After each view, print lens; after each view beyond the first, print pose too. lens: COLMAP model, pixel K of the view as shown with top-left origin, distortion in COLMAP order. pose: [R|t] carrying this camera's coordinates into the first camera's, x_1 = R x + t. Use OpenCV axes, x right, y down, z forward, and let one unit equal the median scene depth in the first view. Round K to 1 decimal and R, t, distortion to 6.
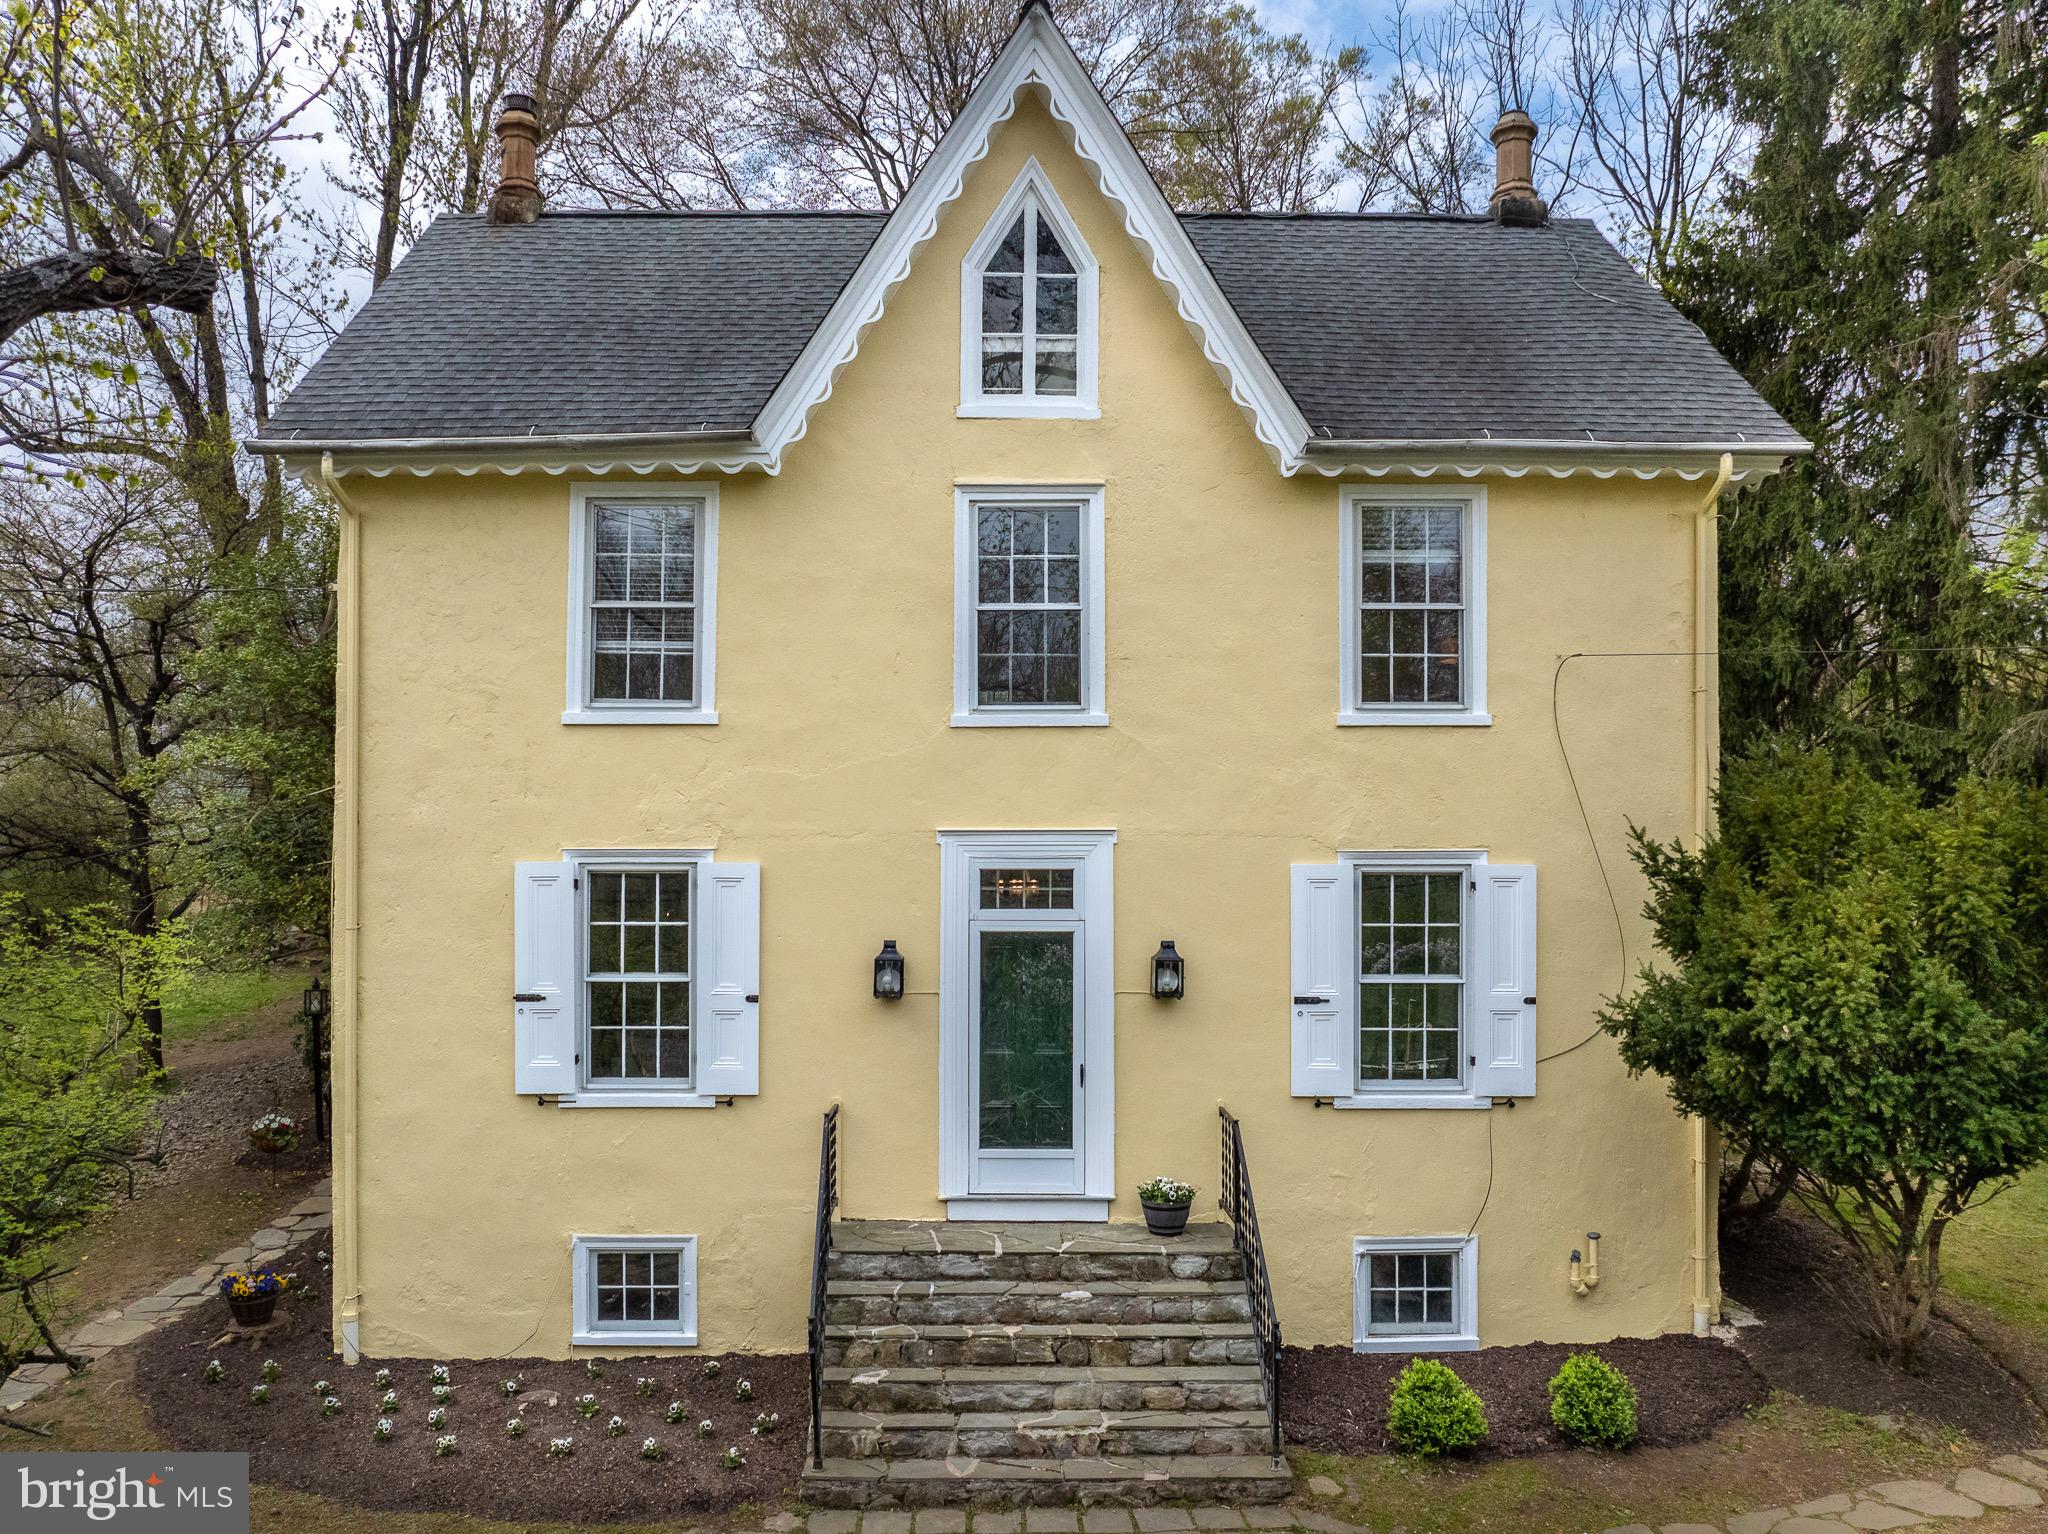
lens RADIAL K [[1467.7, 0, 974.3], [0, 1467.7, 844.9], [0, 0, 1]] dist [-0.051410, 0.000329]
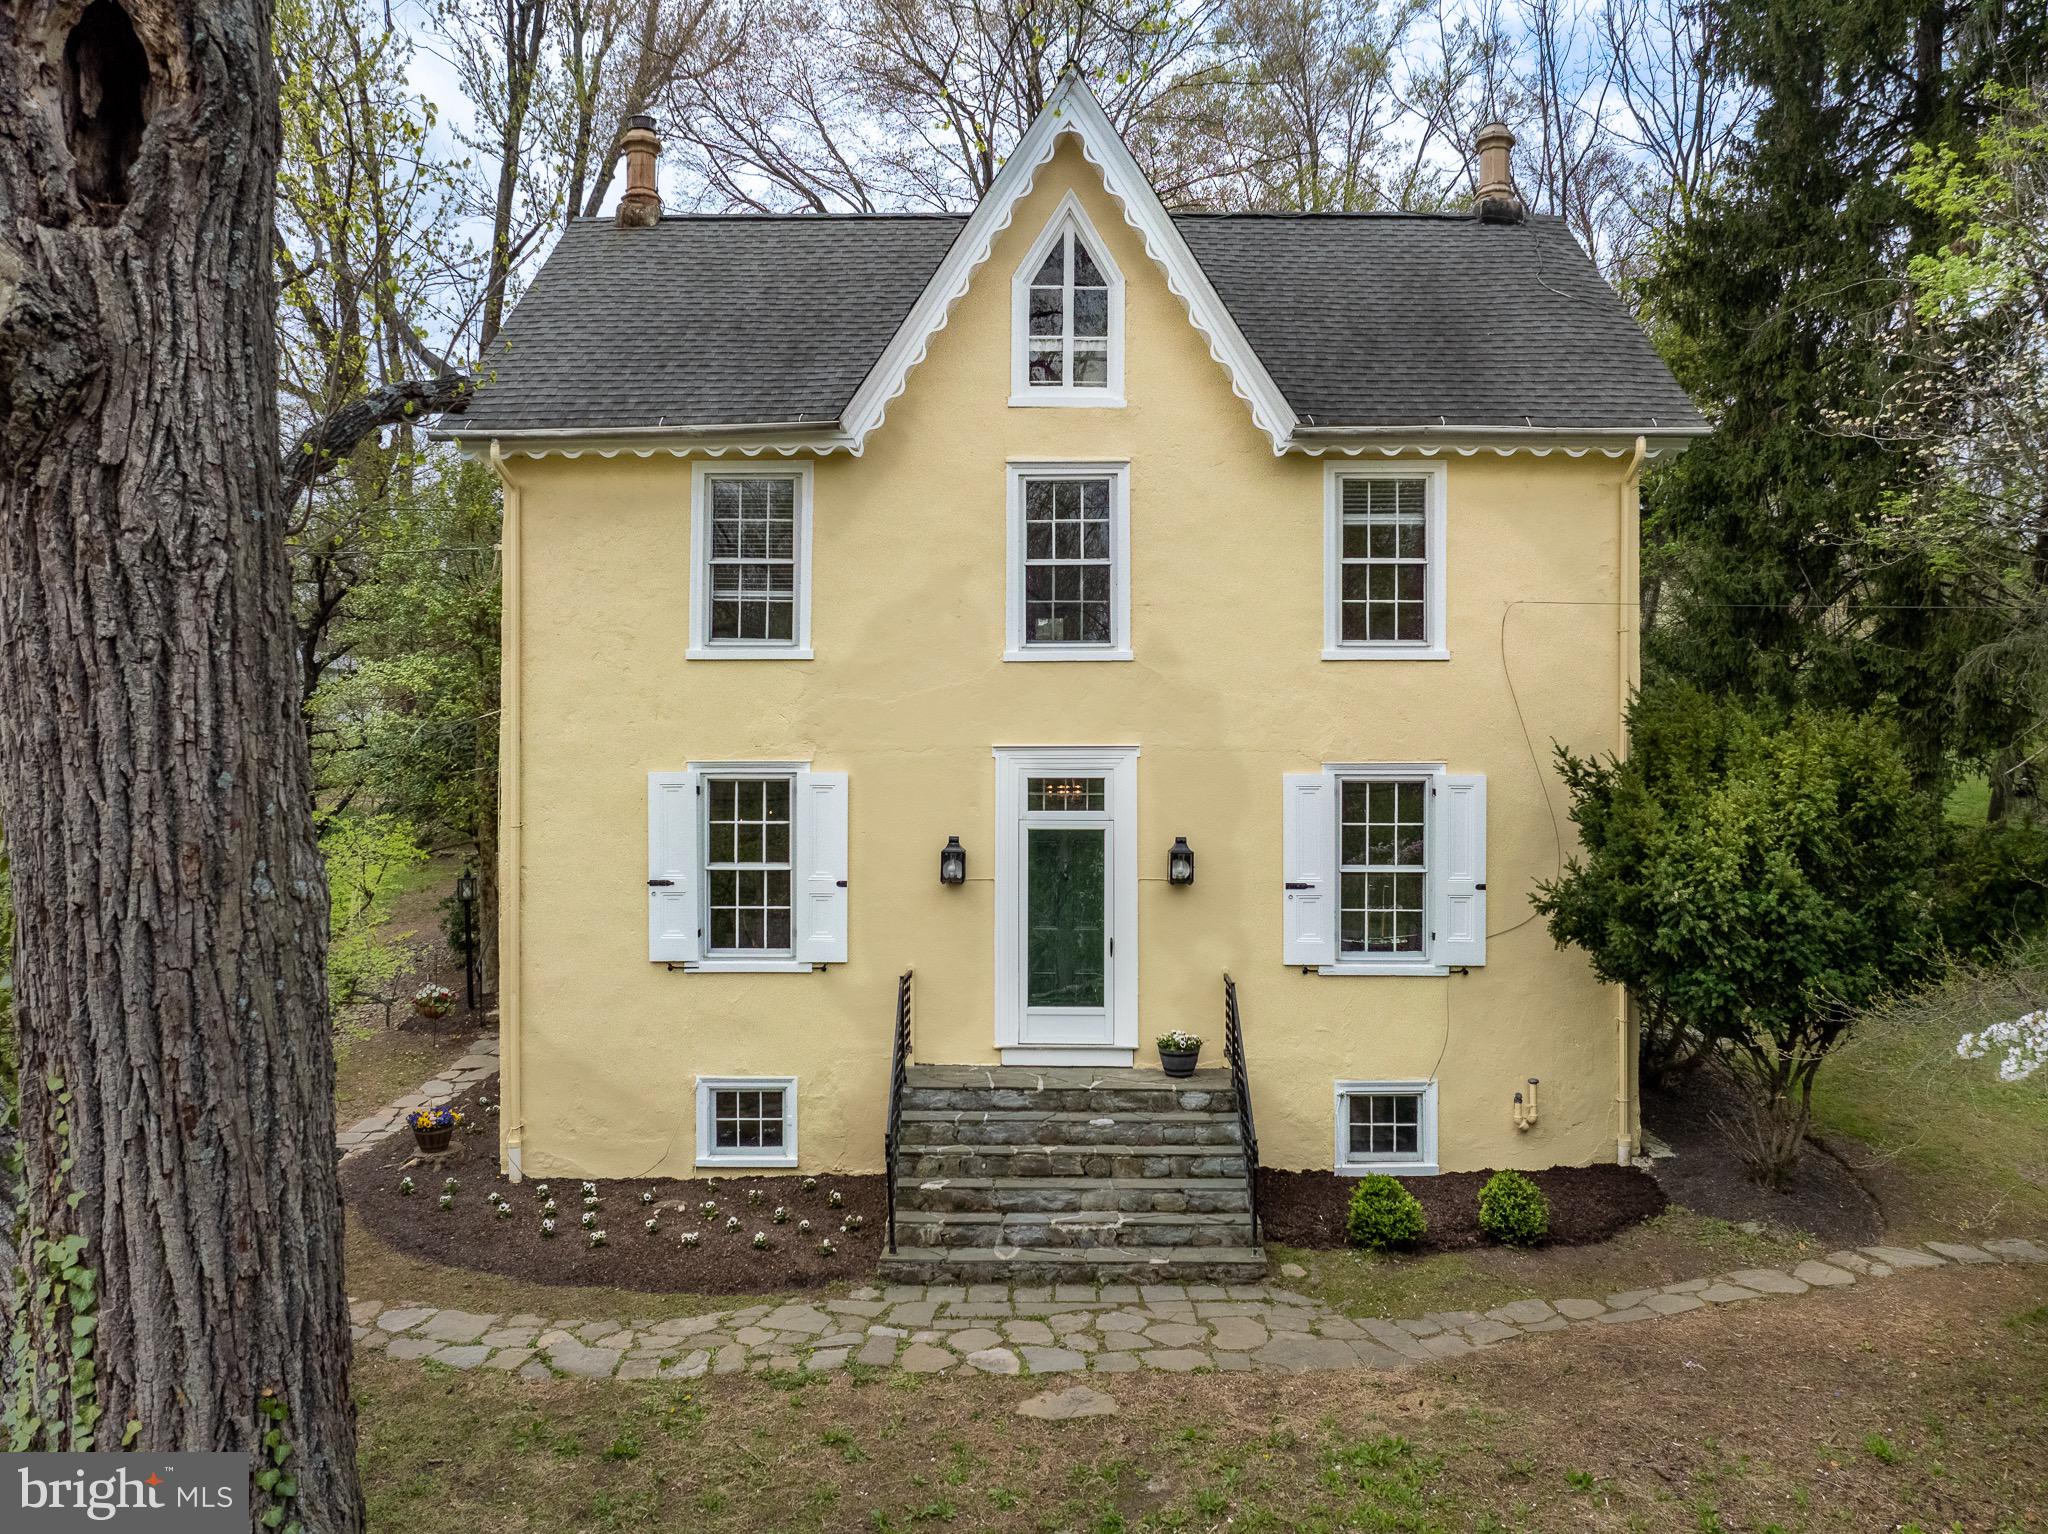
lens RADIAL K [[1467.7, 0, 1032.2], [0, 1467.7, 761.3], [0, 0, 1]] dist [-0.051410, 0.000329]
pose [[0.999653, -0.000306, -0.026335, 0.039973], [0.000670, 0.999904, 0.013810, -0.014417], [0.026328, -0.013822, 0.999558, -0.219696]]
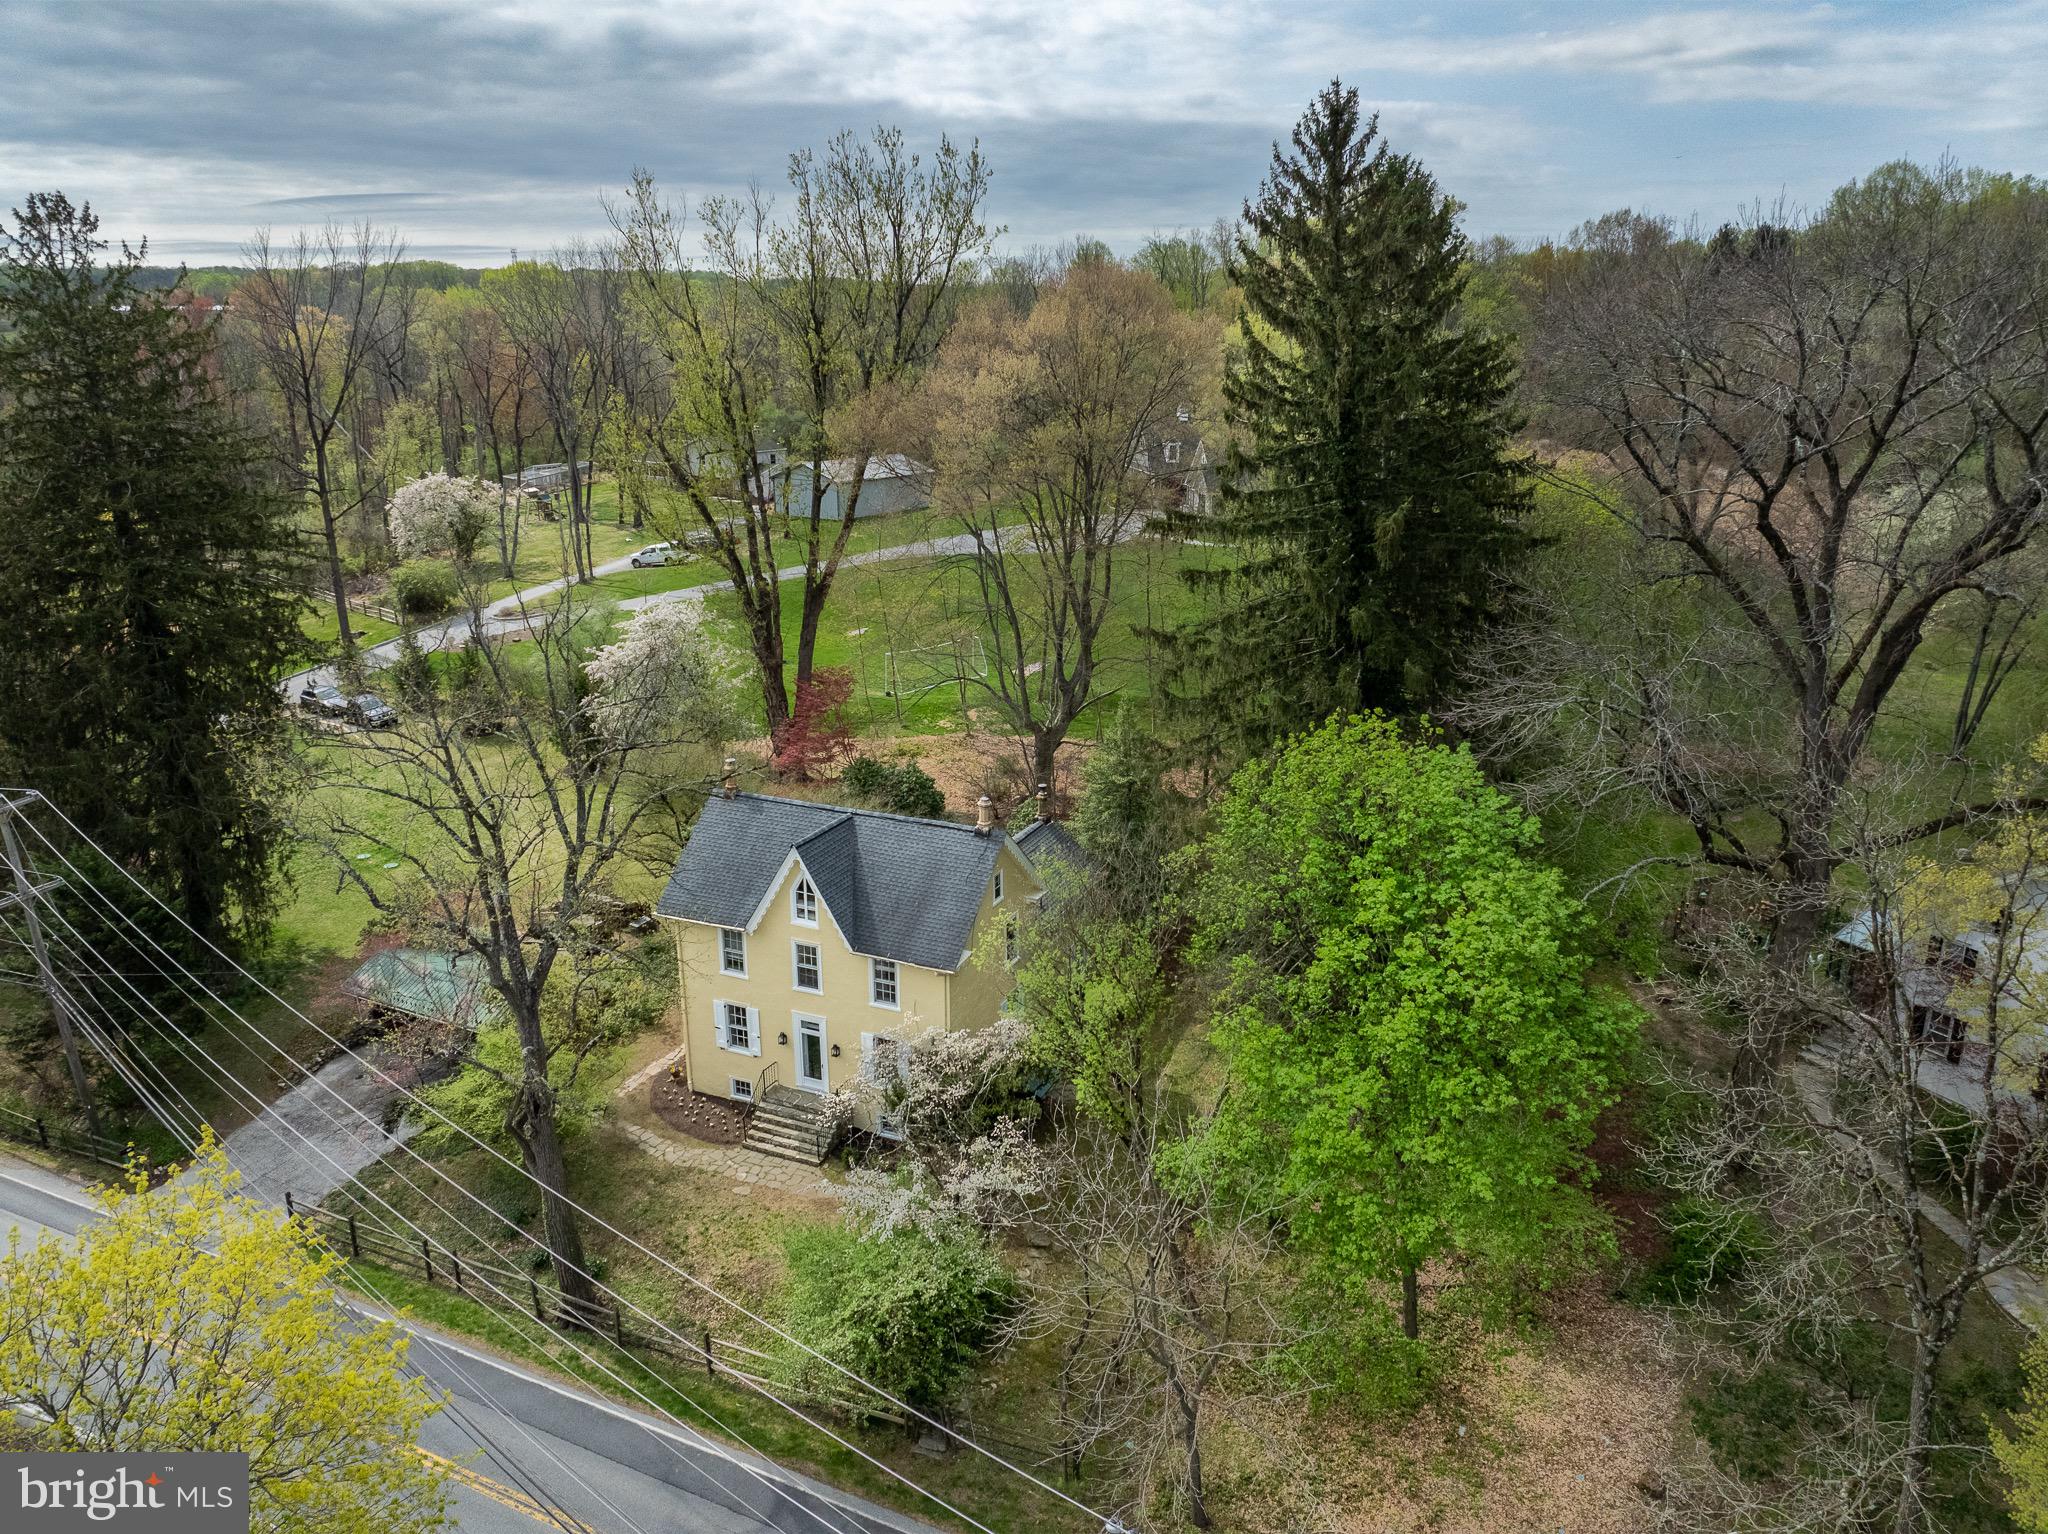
lens RADIAL K [[1467.7, 0, 1026.0], [0, 1467.7, 759.8], [0, 0, 1]] dist [-0.051410, 0.000329]
pose [[0.911625, 0.111223, -0.395689, 2.280989], [0.006010, 0.958982, 0.283405, -1.979753], [0.410980, -0.260737, 0.873563, -2.365103]]
